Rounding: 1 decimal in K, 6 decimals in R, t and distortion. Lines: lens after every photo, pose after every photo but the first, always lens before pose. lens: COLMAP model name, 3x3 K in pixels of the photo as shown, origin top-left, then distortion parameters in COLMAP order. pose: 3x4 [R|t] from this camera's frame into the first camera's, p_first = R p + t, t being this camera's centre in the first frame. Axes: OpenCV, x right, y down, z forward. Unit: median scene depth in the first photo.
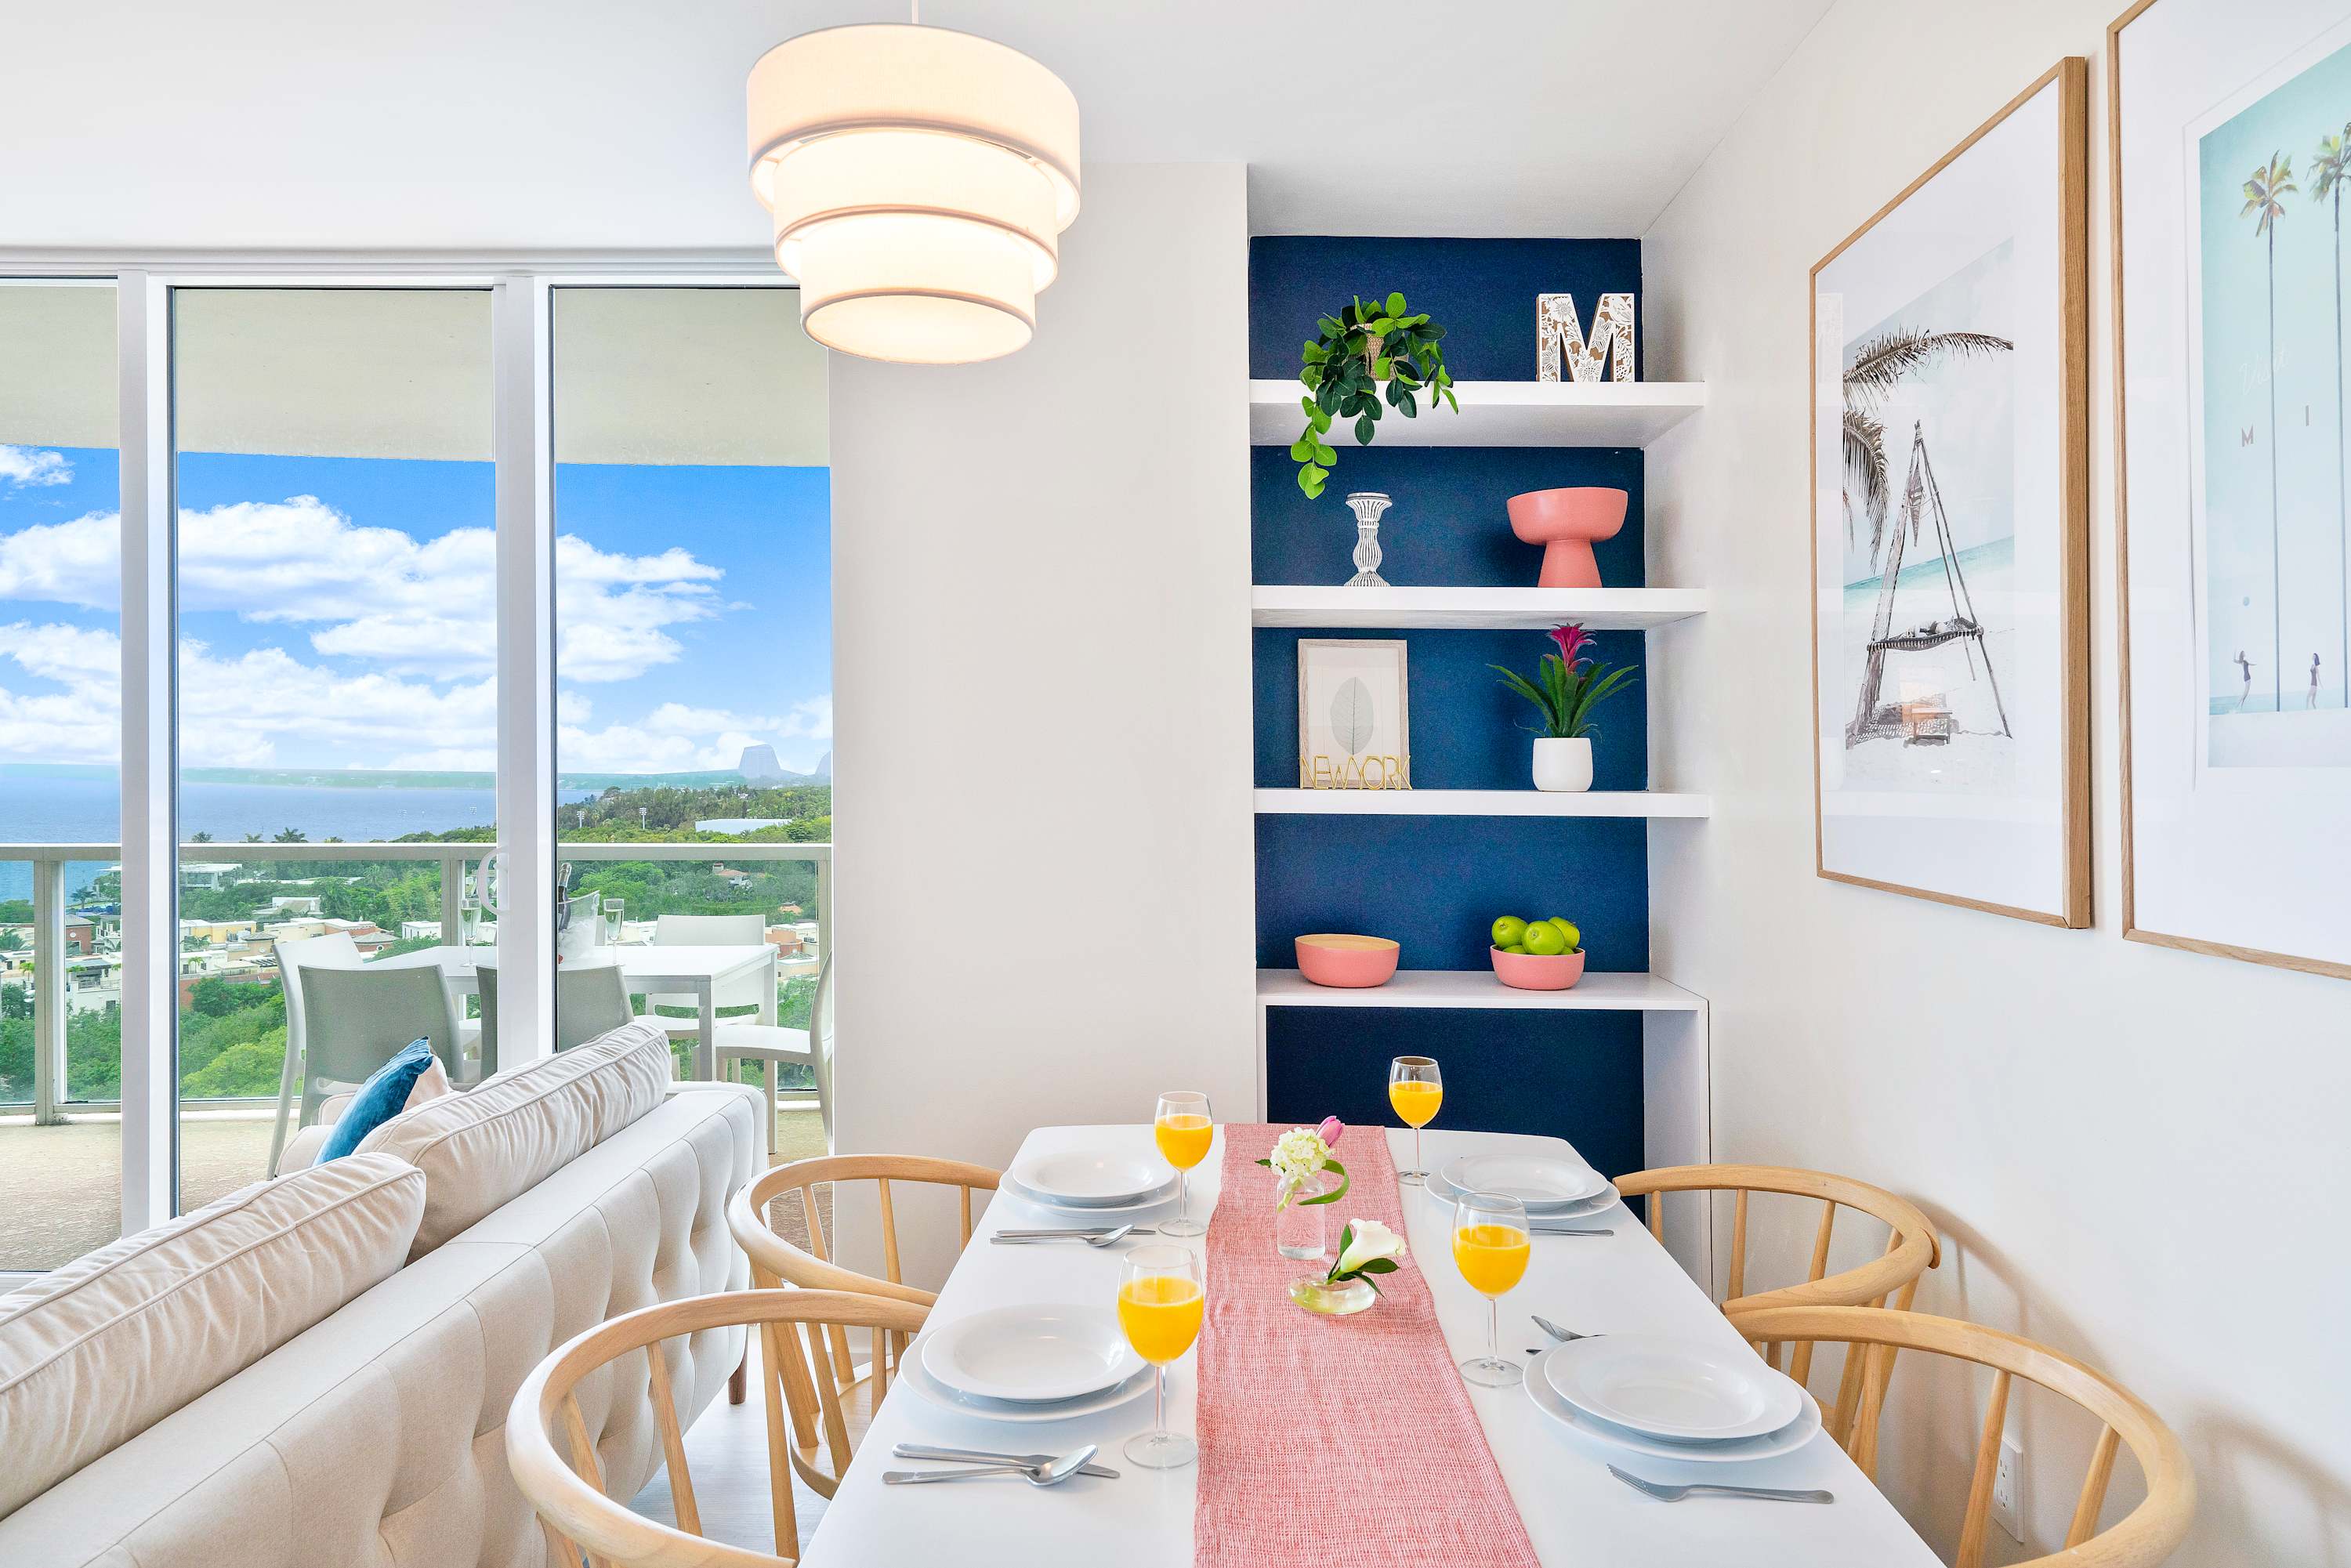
lens RADIAL K [[1431.7, 0, 1188.3], [0, 1431.7, 799.8], [0, 0, 1]] dist [0.013863, 0.003389]
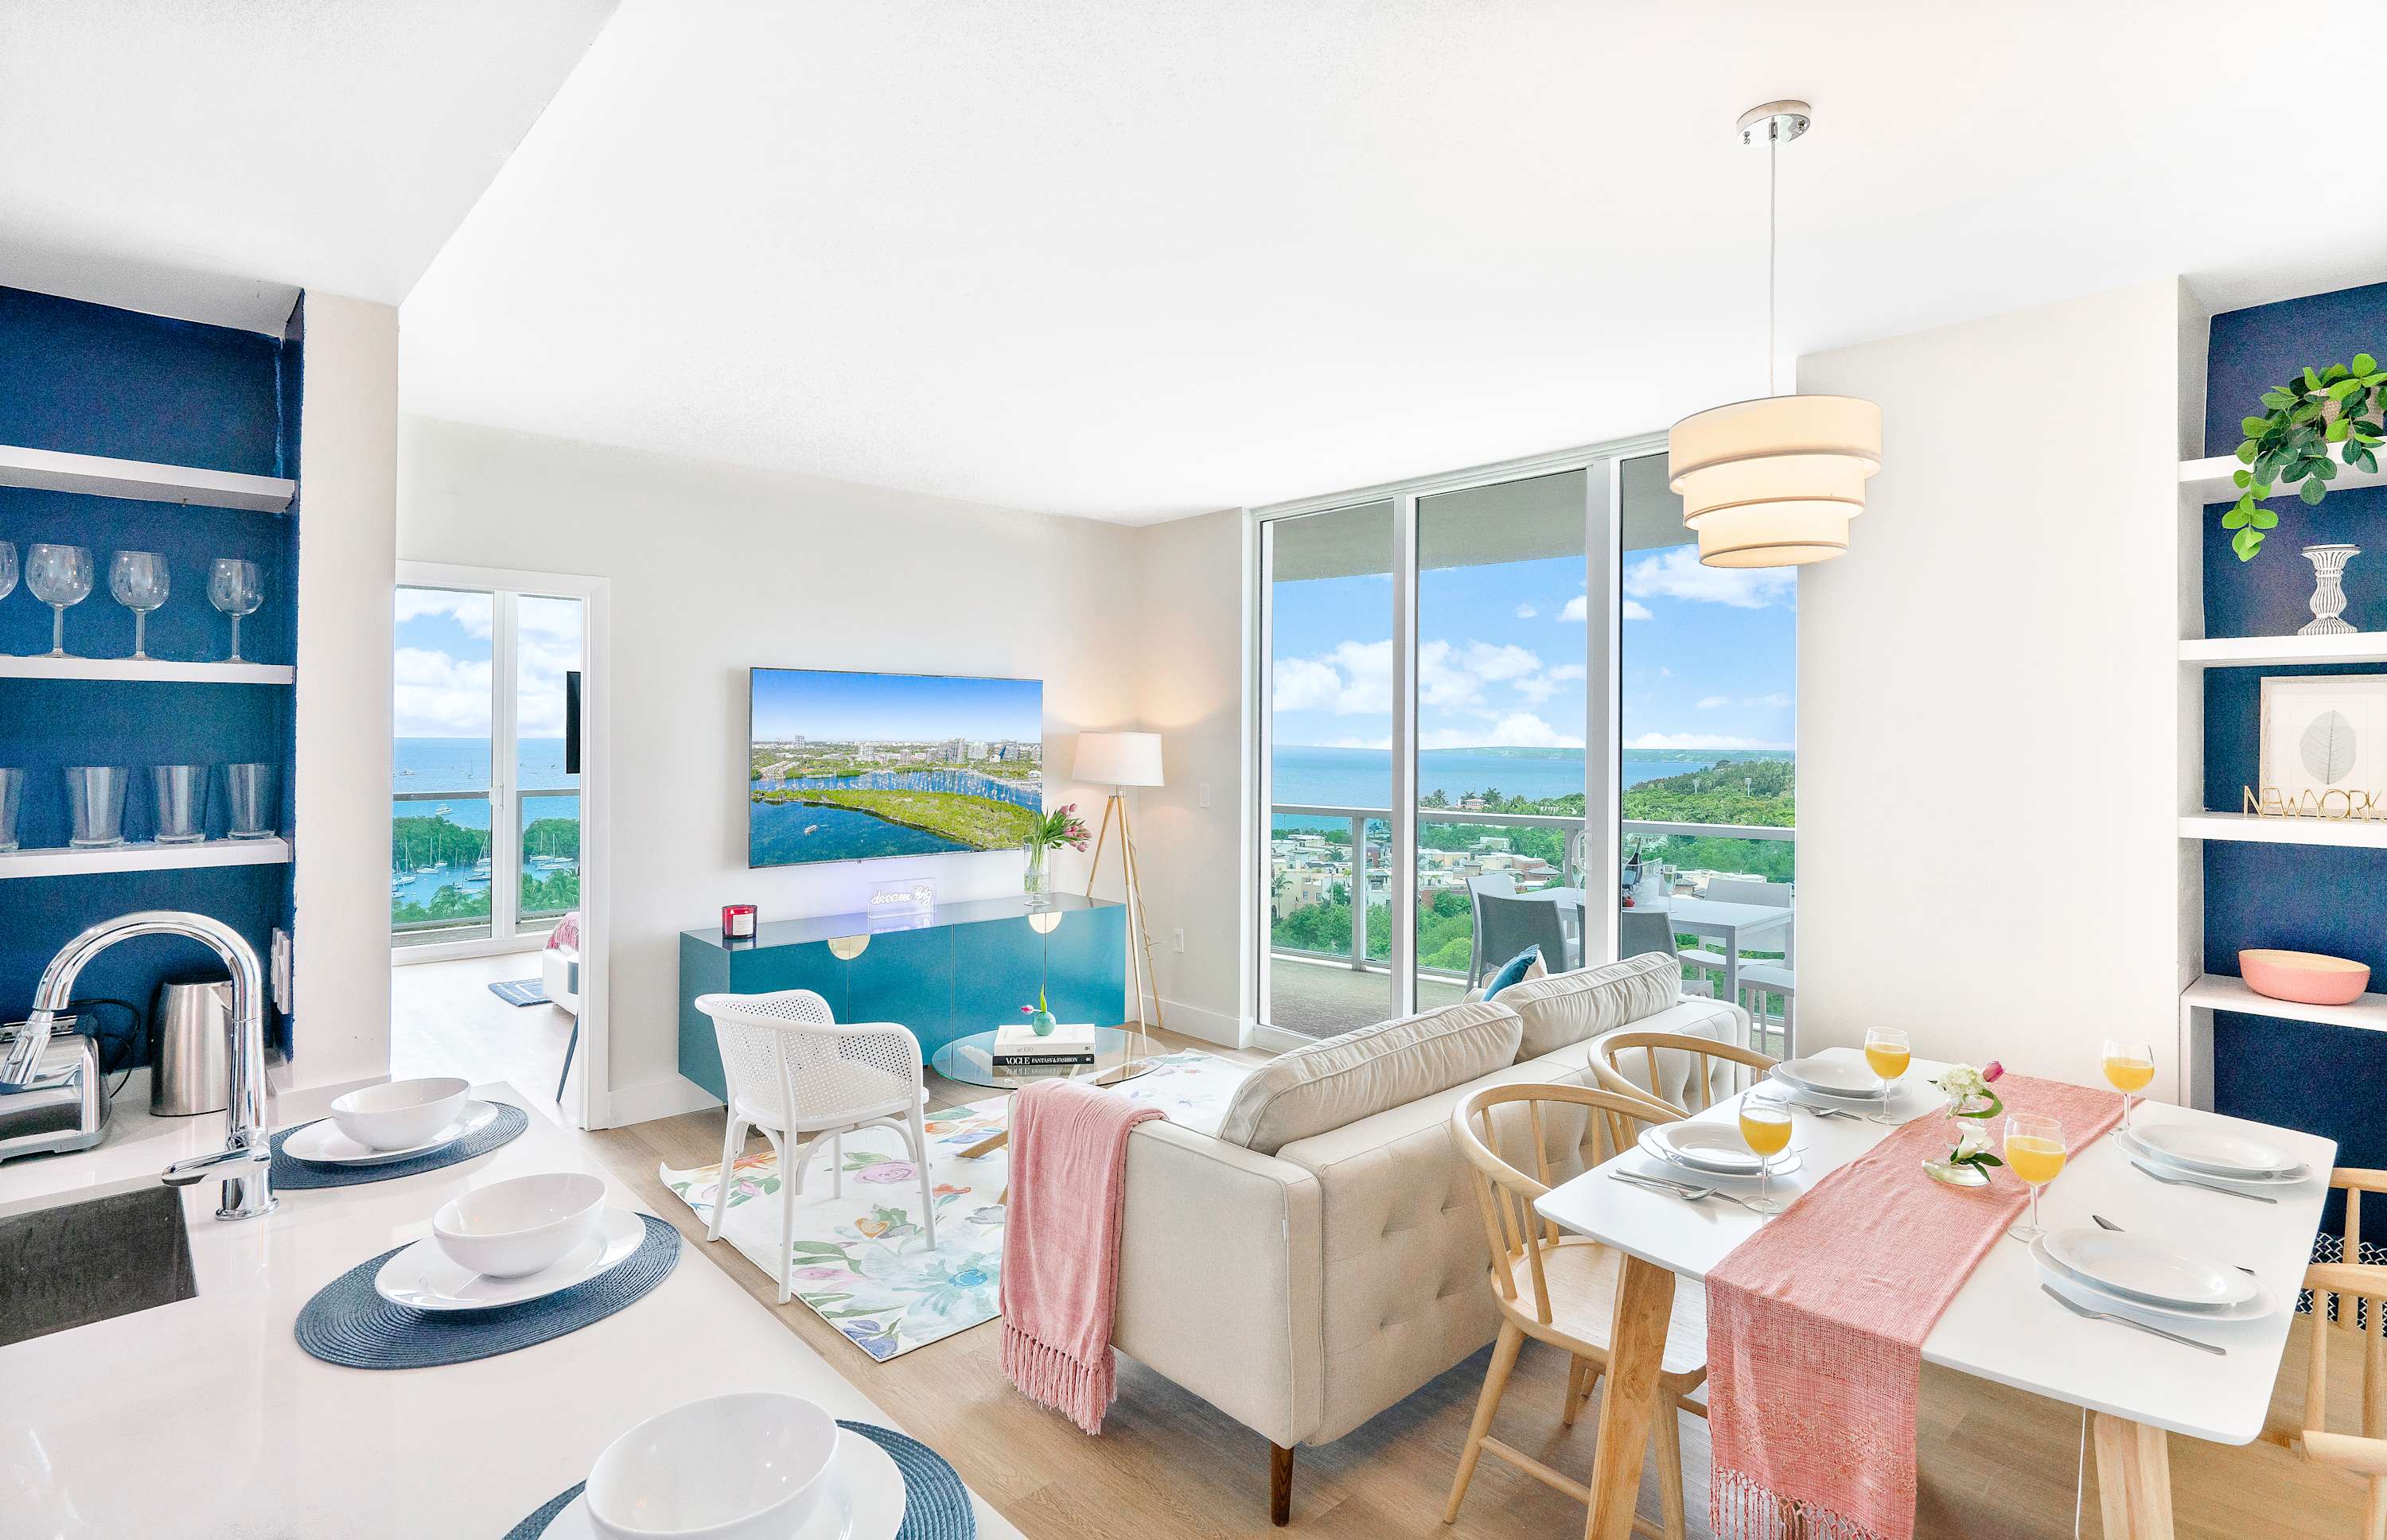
lens RADIAL K [[1169.9, 0, 1201.0], [0, 1169.9, 721.0], [0, 0, 1]] dist [-0.002194, 0.000458]
pose [[0.695994, -0.015055, -0.717890, 0.130771], [-0.015514, 0.999231, -0.035997, -0.028947], [0.717880, 0.036191, 0.695226, -0.171058]]
